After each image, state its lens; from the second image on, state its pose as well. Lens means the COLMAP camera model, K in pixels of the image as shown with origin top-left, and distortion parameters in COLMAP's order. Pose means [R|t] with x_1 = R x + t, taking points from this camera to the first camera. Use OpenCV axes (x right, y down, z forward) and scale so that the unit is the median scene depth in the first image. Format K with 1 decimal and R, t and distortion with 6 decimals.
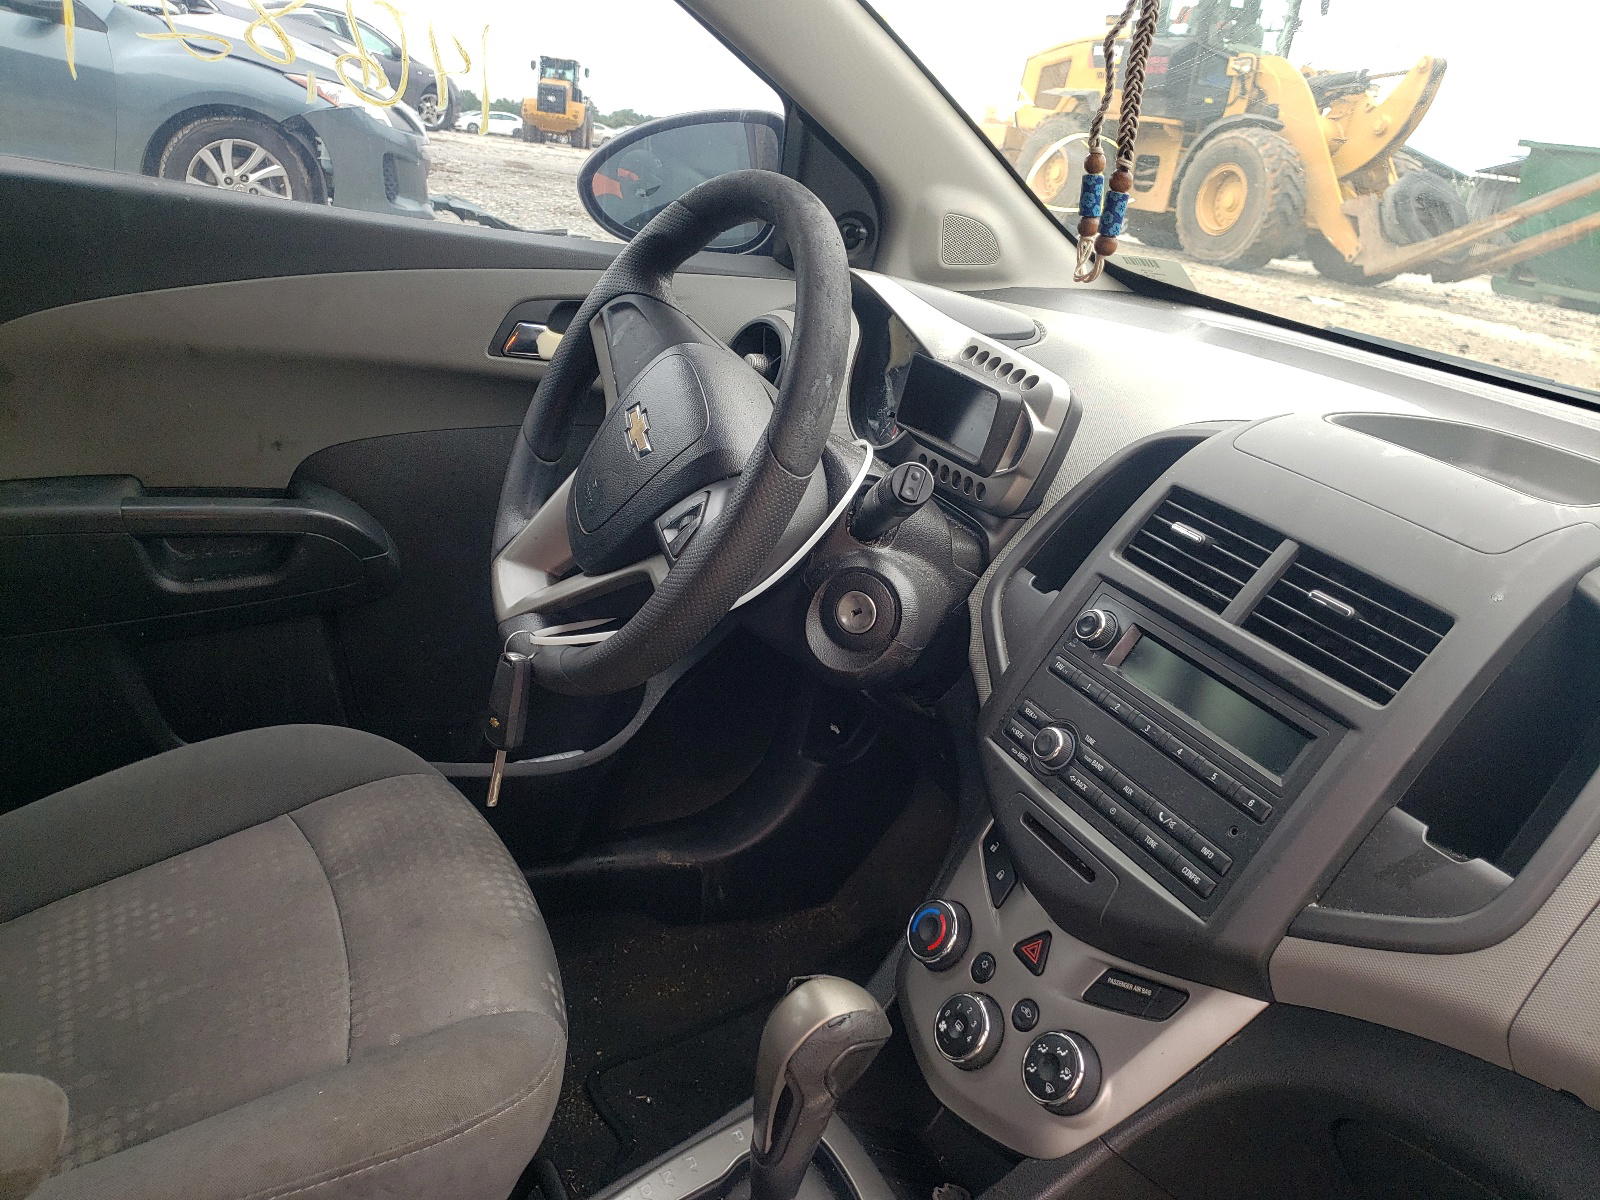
lens RADIAL K [[1195.0, 0, 801.8], [0, 1195.0, 601.6], [0, 0, 1]] dist [0.000000, 0.003644]
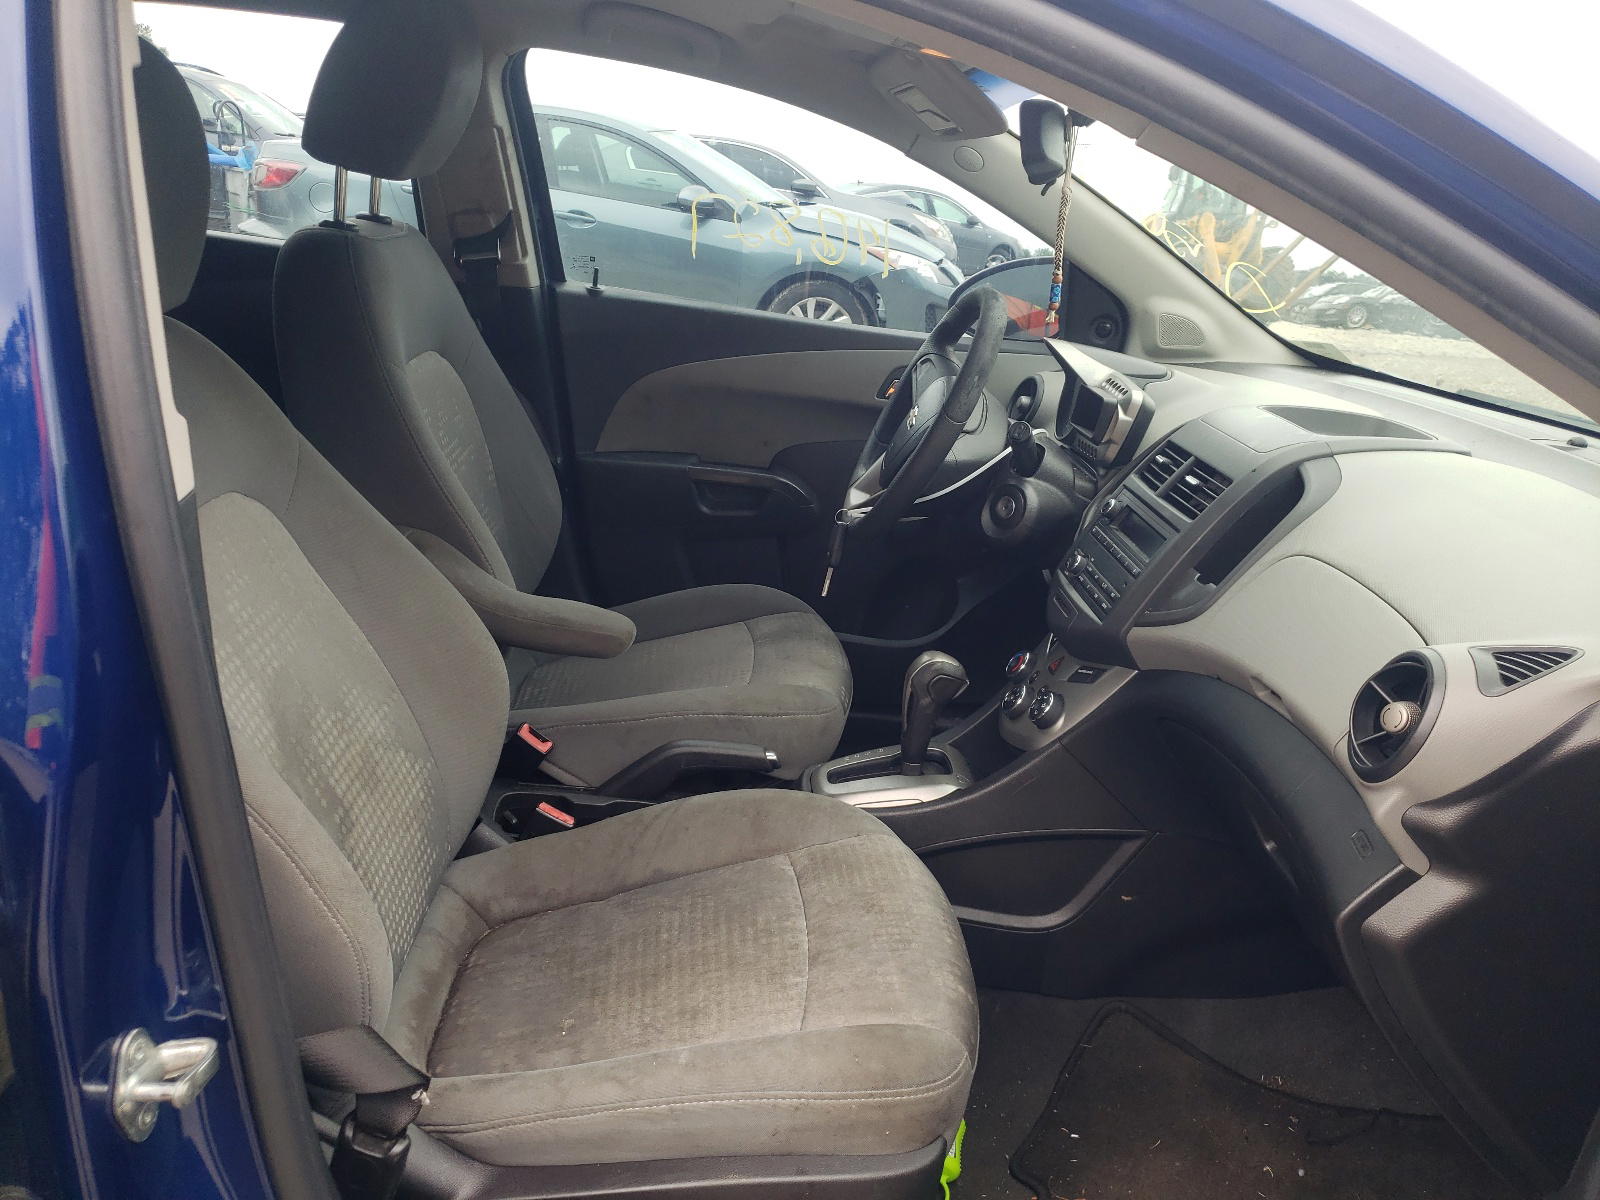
lens RADIAL K [[1231.1, 0, 799.4], [0, 1231.1, 599.3], [0, 0, 1]] dist [-0.007115, 0.003335]
pose [[0.898081, 0.066636, -0.434753, 0.548552], [-0.120456, 0.987929, -0.097405, 0.345747], [0.423014, 0.139846, 0.895267, -0.792609]]
